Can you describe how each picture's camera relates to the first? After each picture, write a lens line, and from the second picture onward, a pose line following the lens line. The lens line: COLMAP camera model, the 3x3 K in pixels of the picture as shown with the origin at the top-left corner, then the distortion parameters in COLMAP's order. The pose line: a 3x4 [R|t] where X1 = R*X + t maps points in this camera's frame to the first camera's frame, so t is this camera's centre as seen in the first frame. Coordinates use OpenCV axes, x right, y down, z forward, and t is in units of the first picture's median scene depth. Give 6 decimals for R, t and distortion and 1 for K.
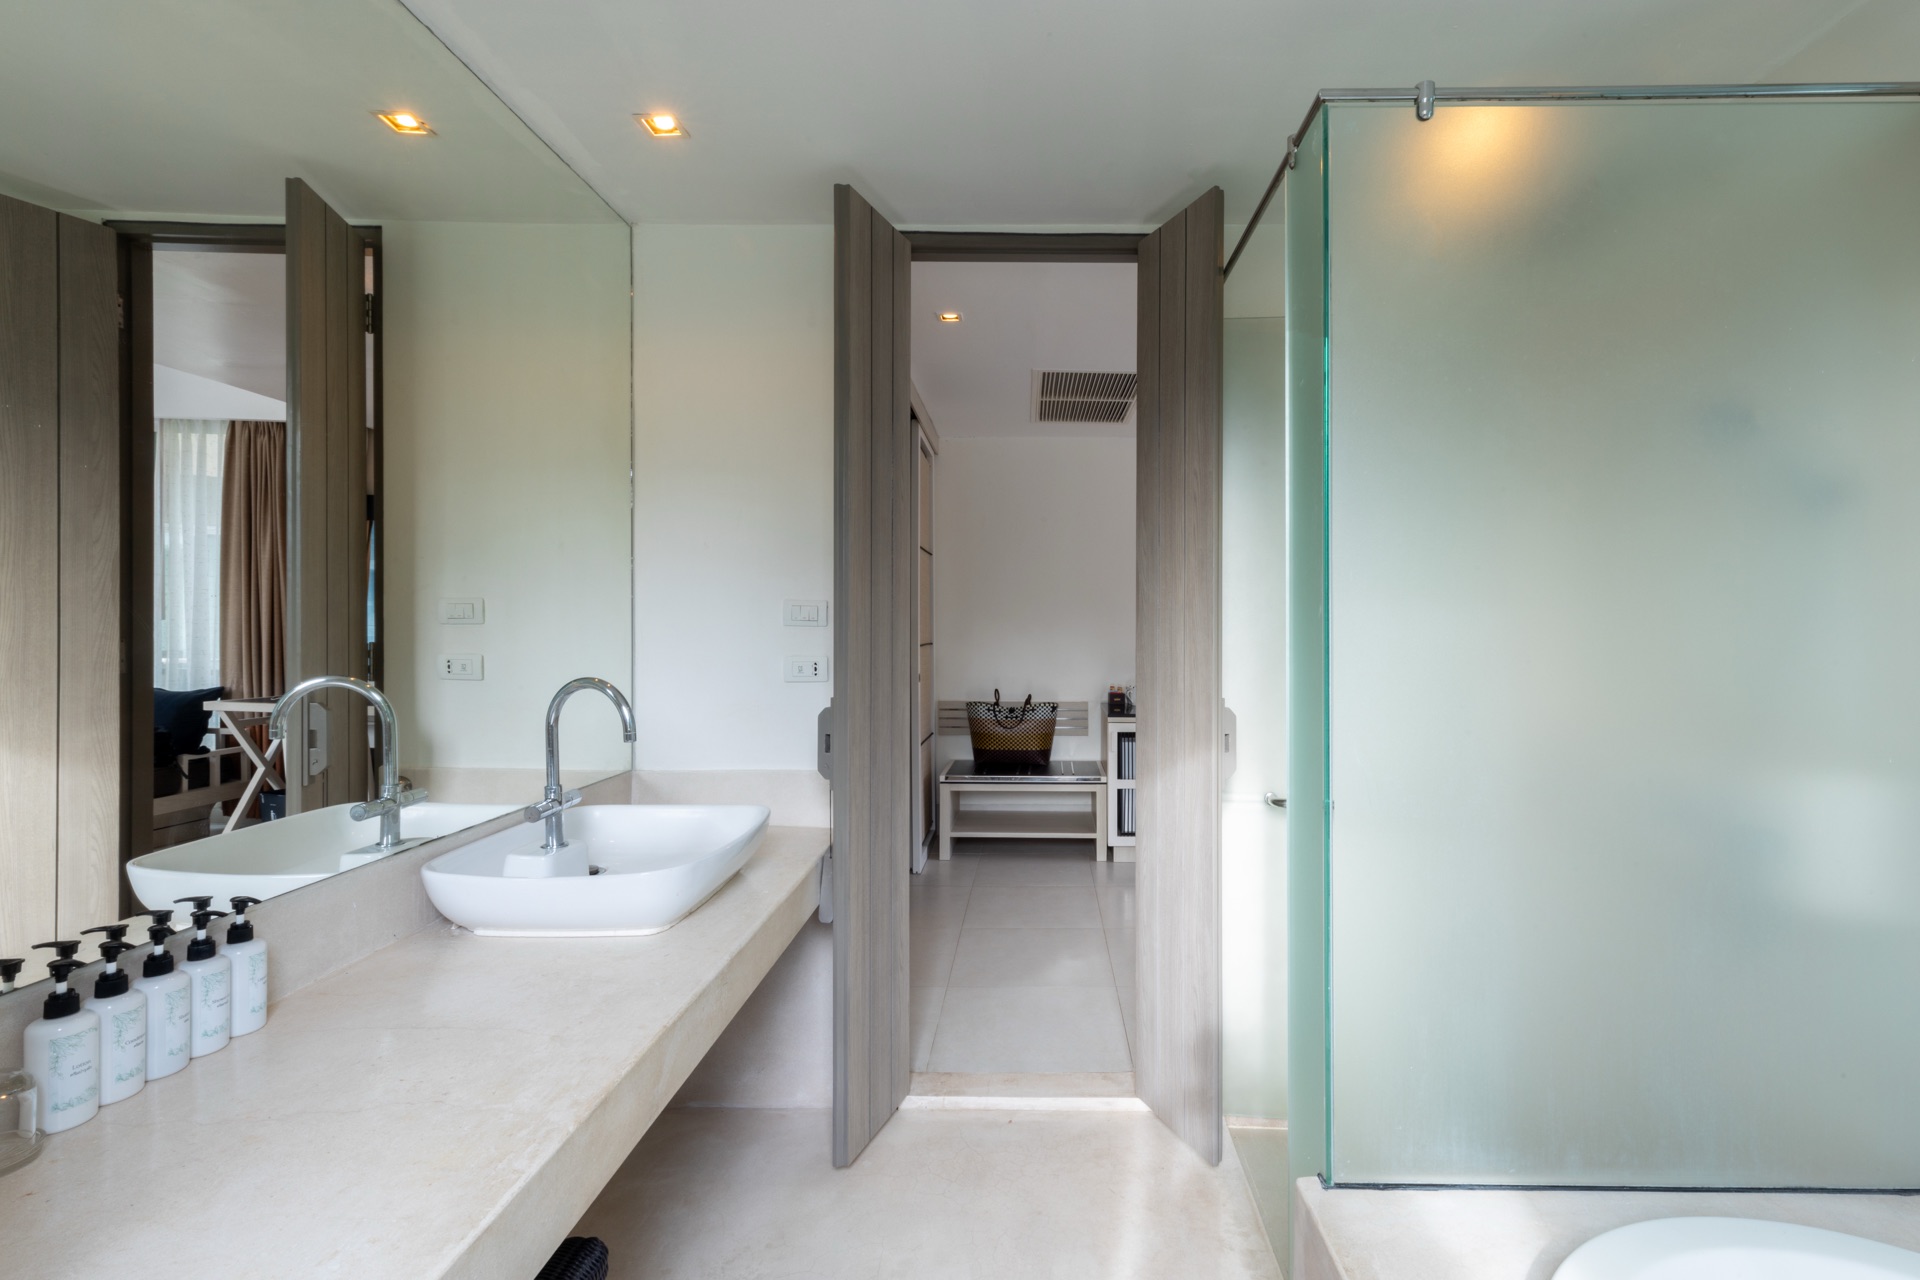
lens RADIAL K [[850.9, 0, 960.0], [0, 850.9, 640.0], [0, 0, 1]] dist [0.003194, 0.000719]
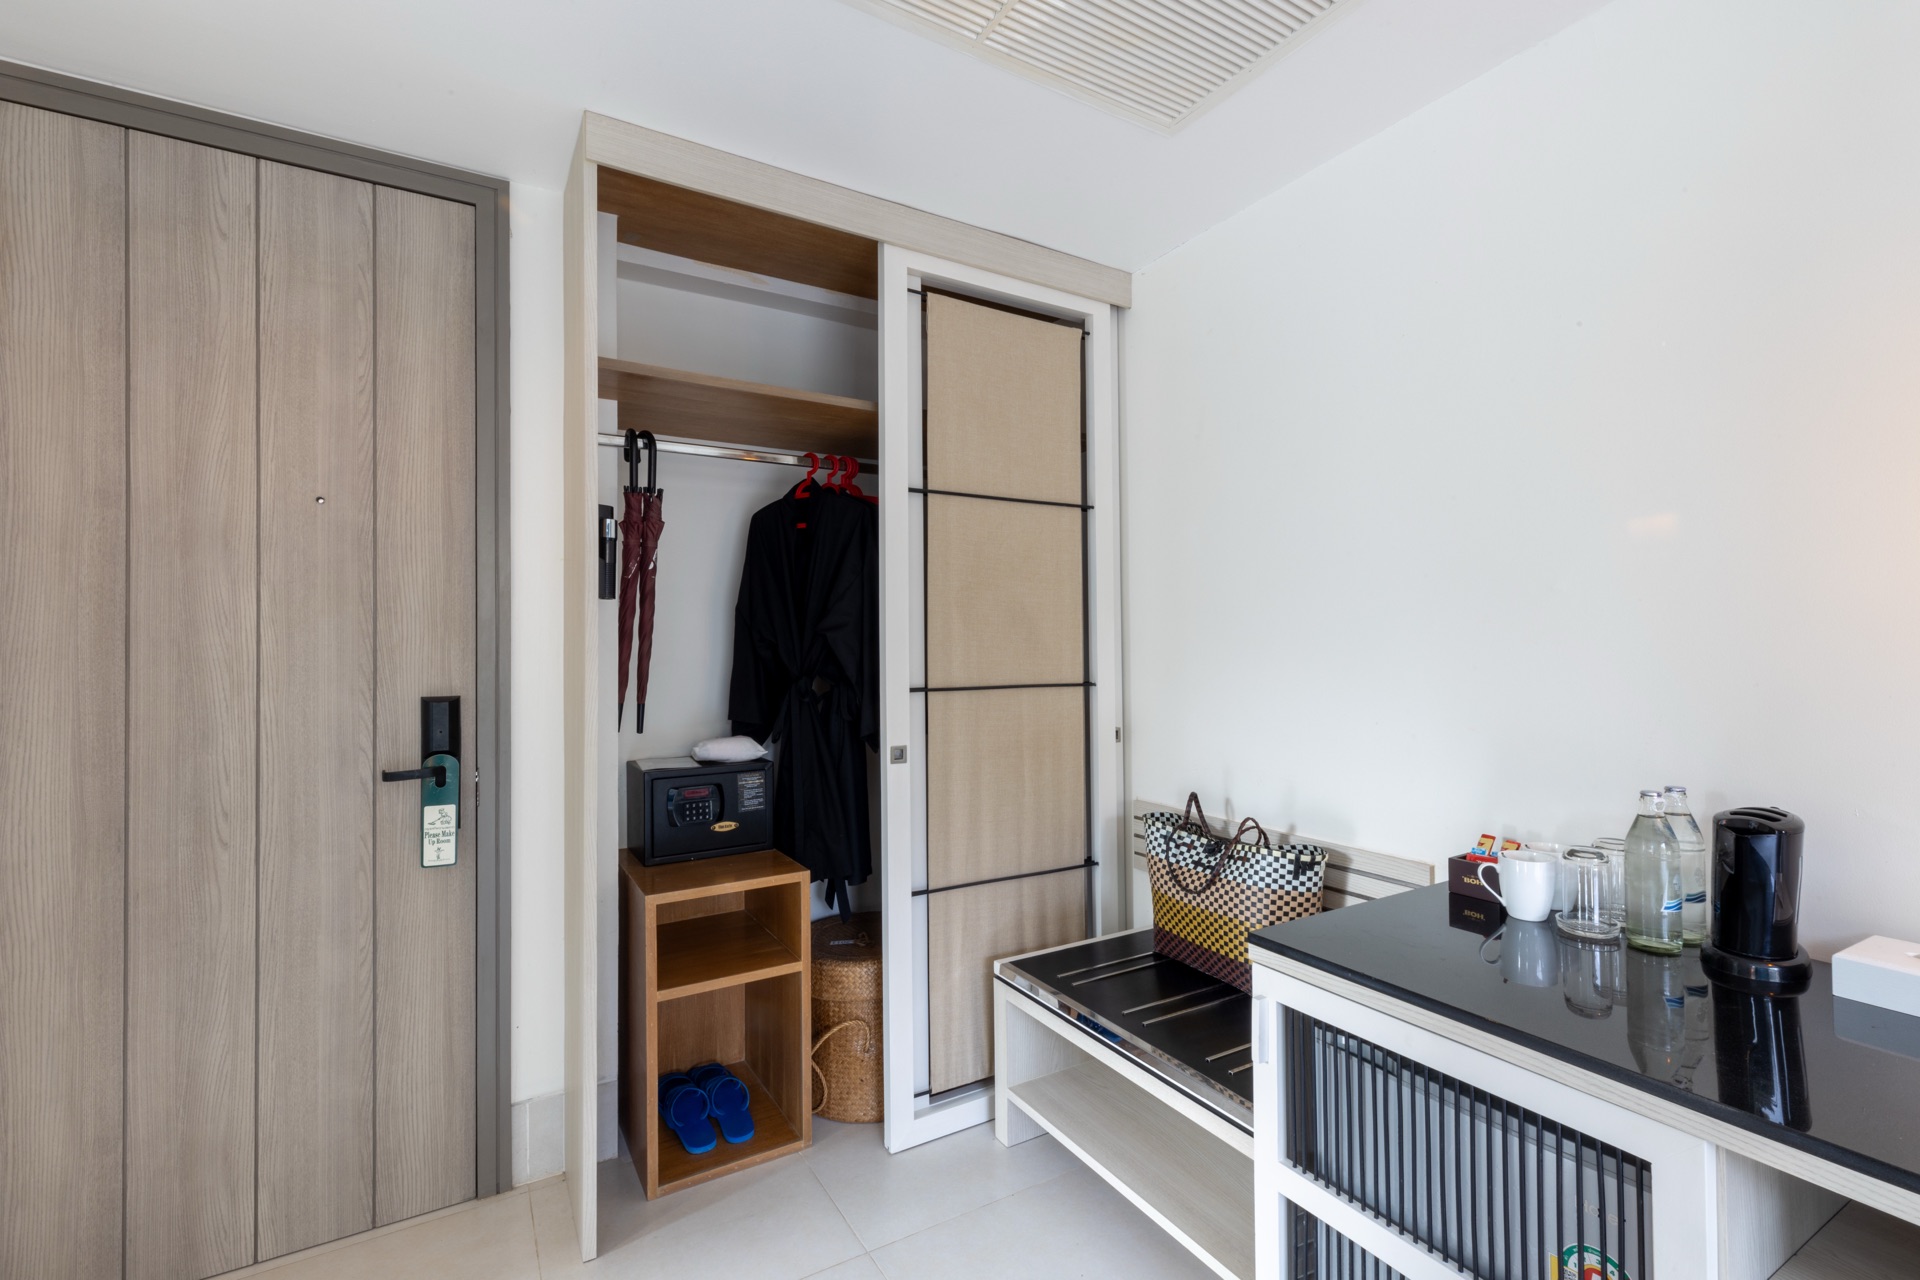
lens RADIAL K [[850.9, 0, 960.0], [0, 850.9, 640.0], [0, 0, 1]] dist [0.003194, 0.000719]
pose [[0.530358, -0.008921, -0.847727, 0.378375], [0.006316, 0.999958, -0.006572, -0.020930], [0.847750, -0.001868, 0.530392, 0.726348]]
